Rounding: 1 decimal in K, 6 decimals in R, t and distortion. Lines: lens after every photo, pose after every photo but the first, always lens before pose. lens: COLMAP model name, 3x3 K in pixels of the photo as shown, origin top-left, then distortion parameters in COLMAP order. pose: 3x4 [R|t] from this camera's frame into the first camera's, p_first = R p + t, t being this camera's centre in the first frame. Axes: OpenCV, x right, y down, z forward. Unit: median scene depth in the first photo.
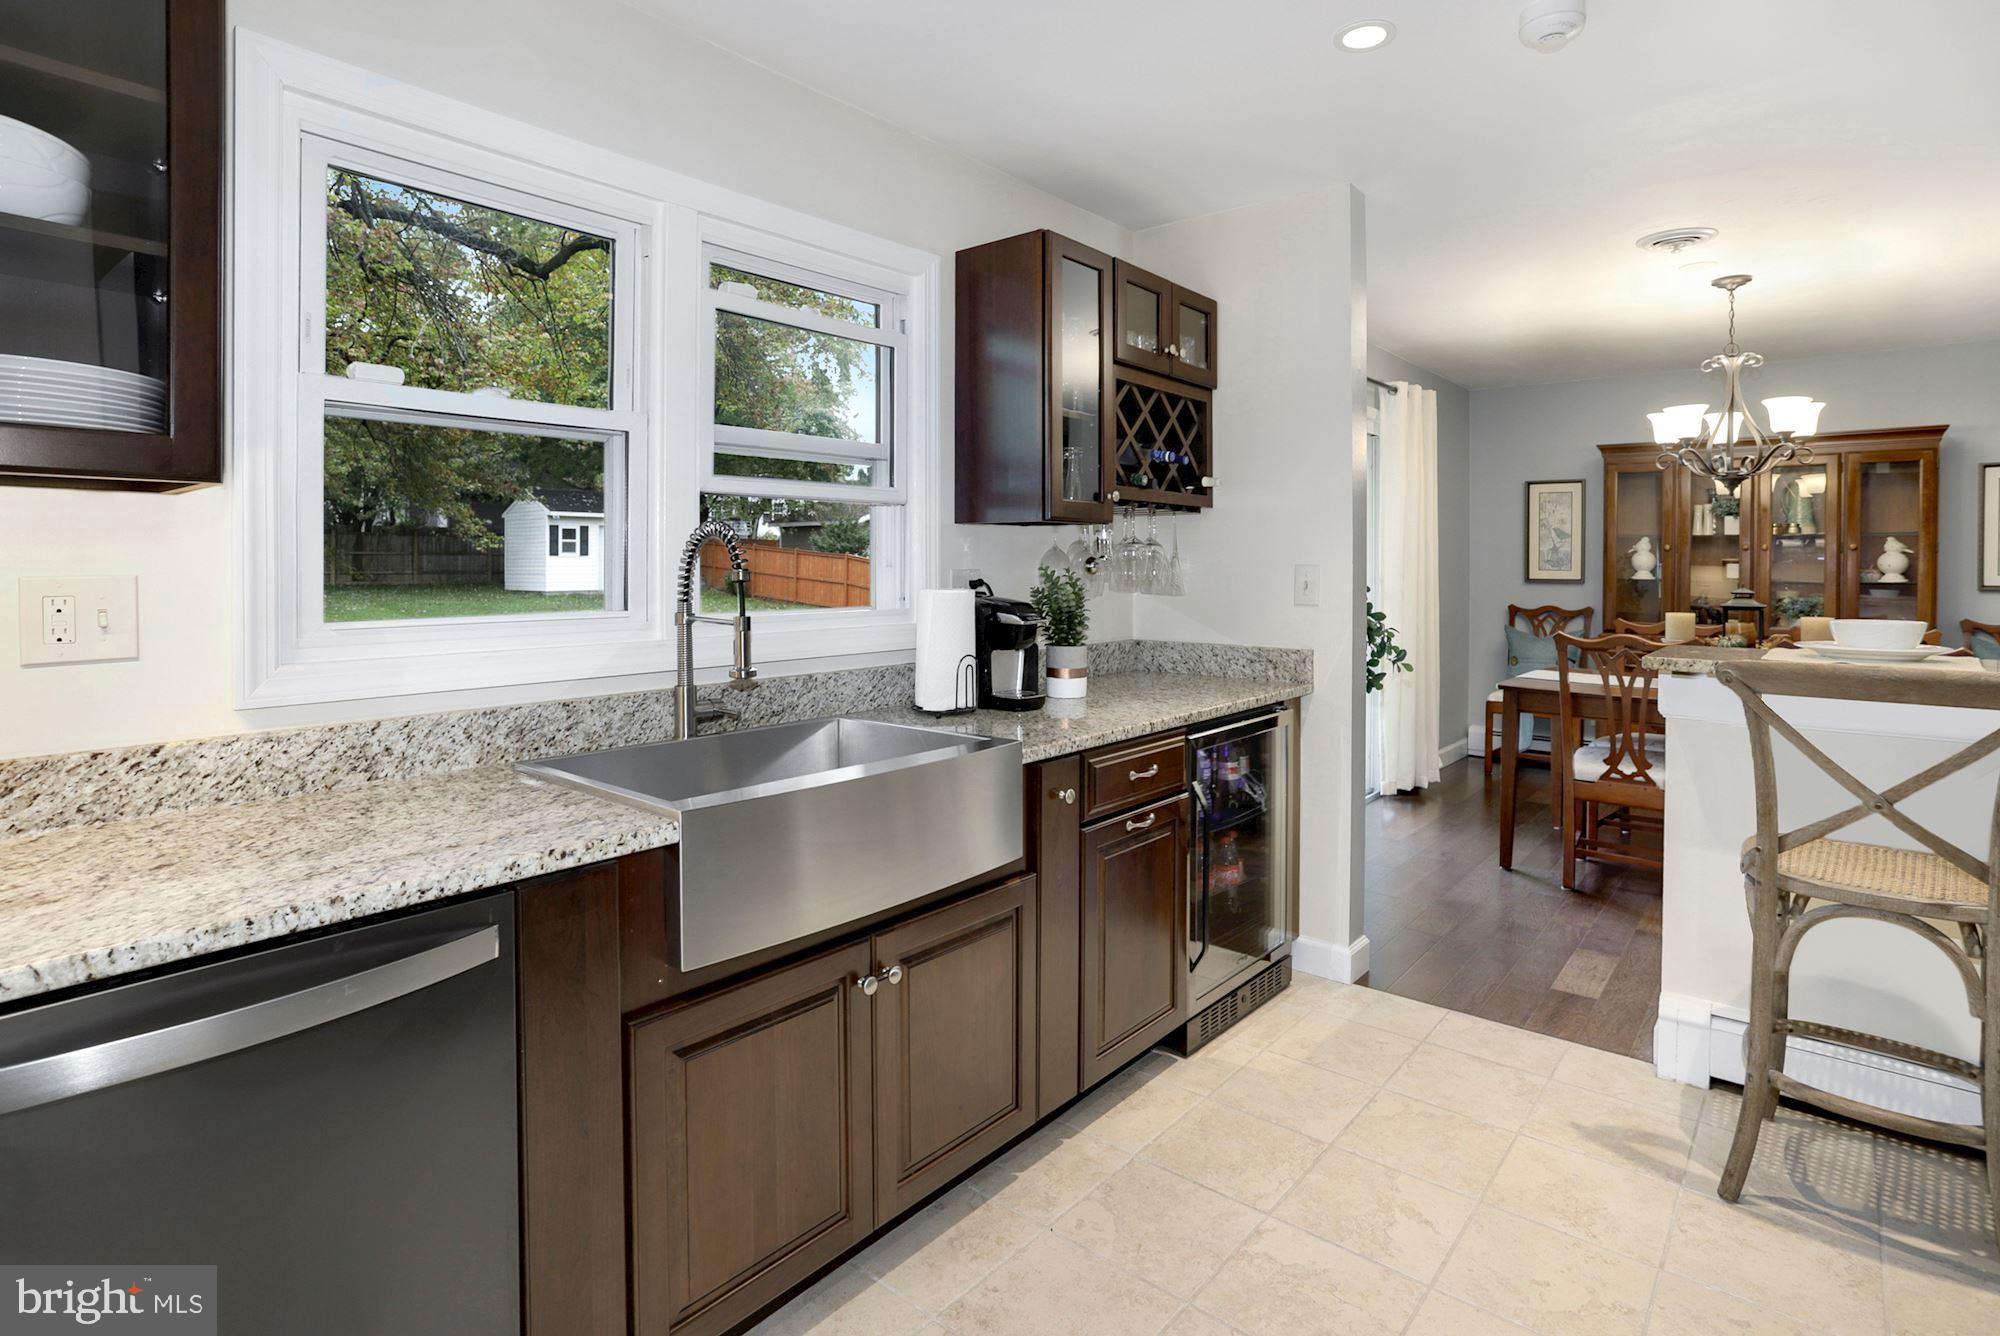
lens RADIAL K [[1036.7, 0, 1002.8], [0, 1036.7, 569.3], [0, 0, 1]] dist [-0.002196, 0.010908]
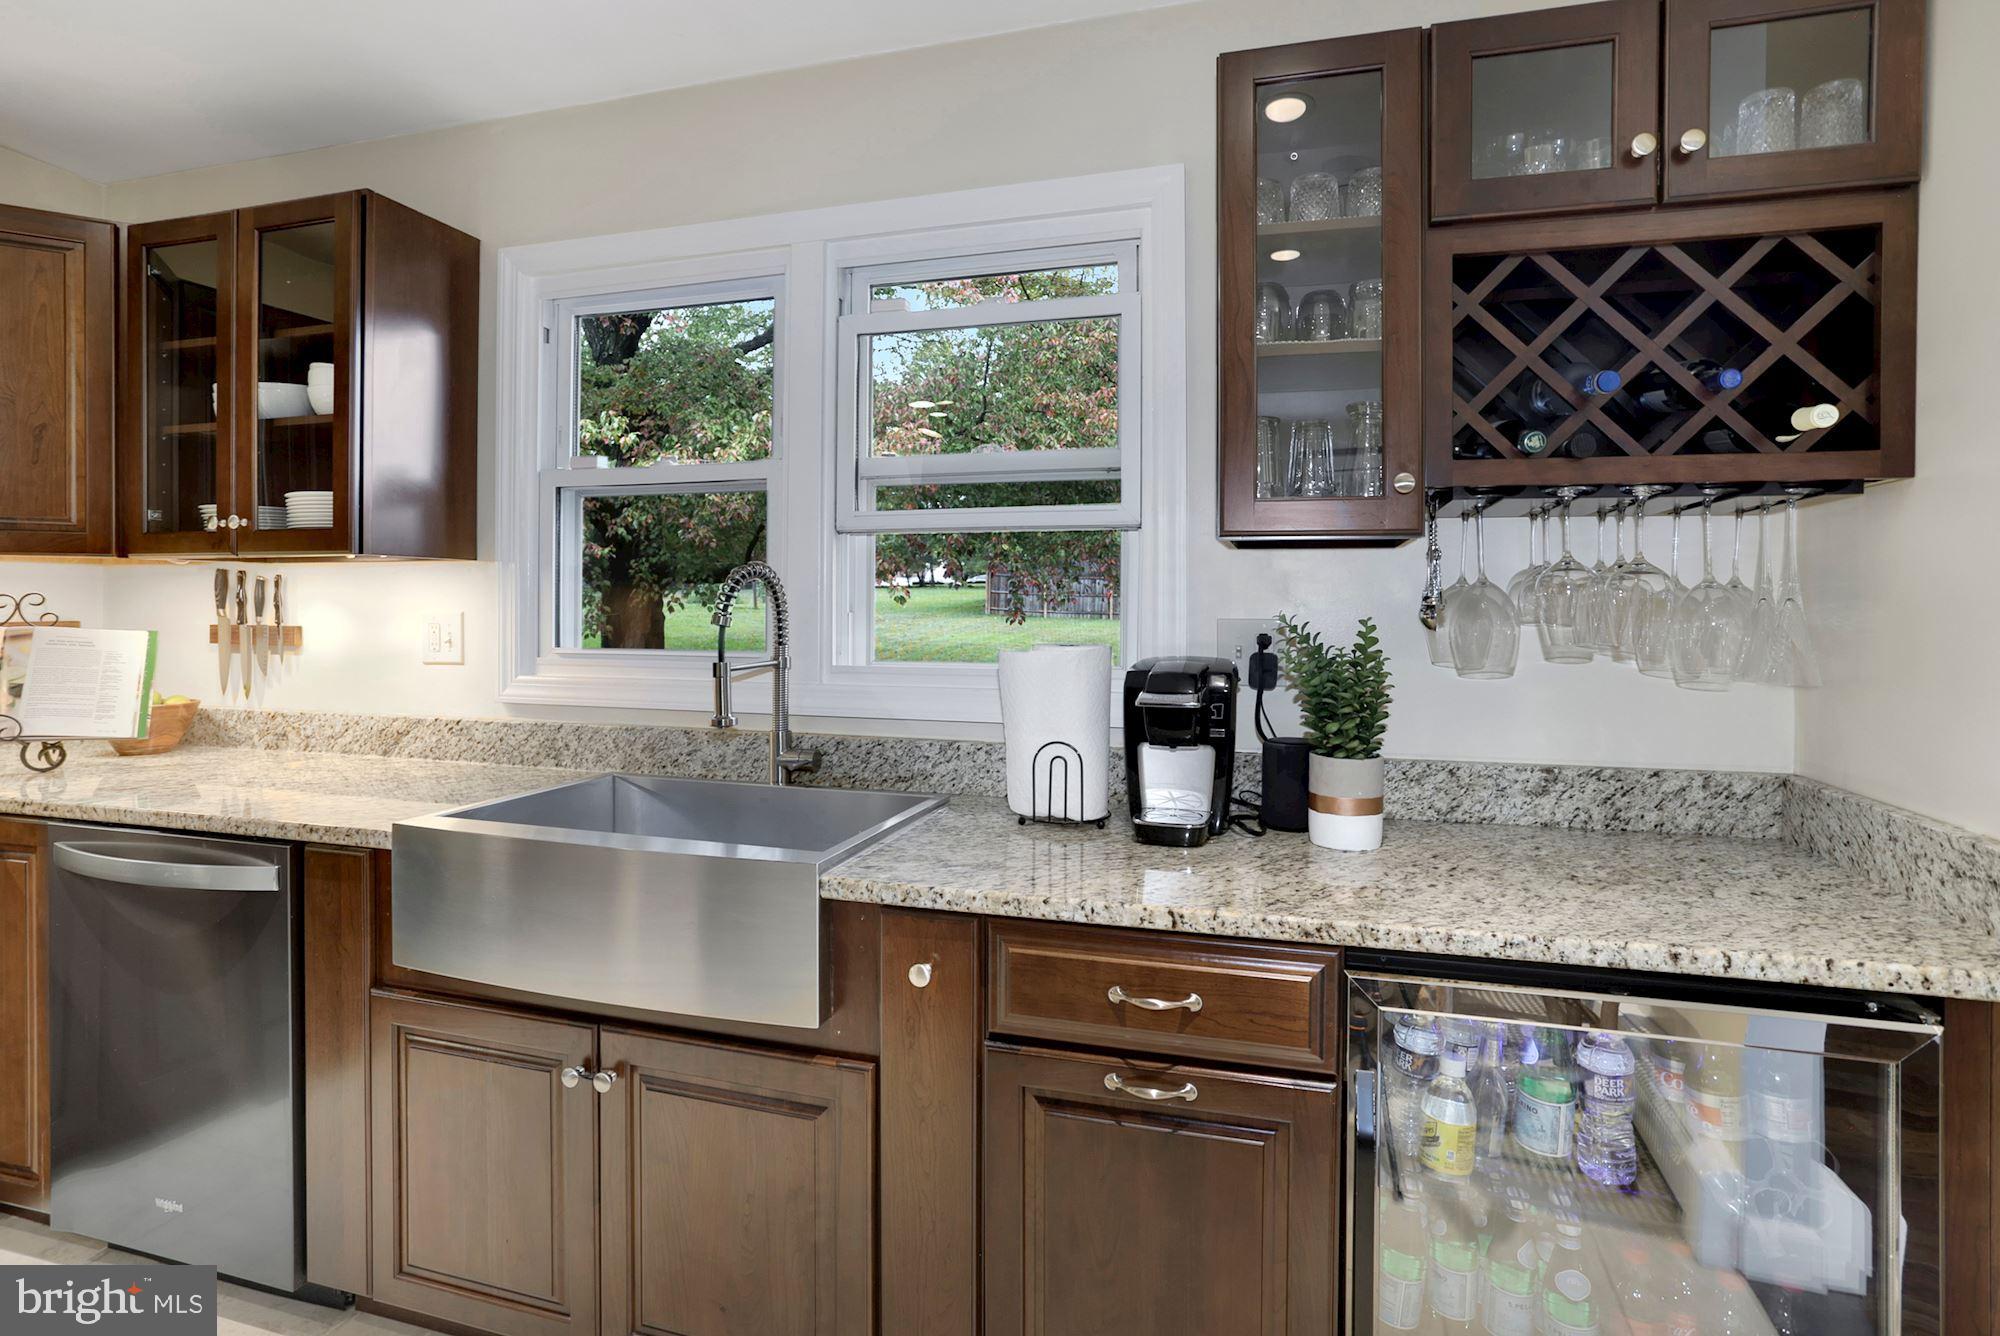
lens RADIAL K [[1020.8, 0, 1007.4], [0, 1020.8, 614.8], [0, 0, 1]] dist [-0.046867, 0.030060]
pose [[0.396368, 0.009833, -0.918039, 0.678659], [-0.011042, 0.999921, 0.005943, -0.006167], [0.918025, 0.007781, 0.396445, 0.830792]]
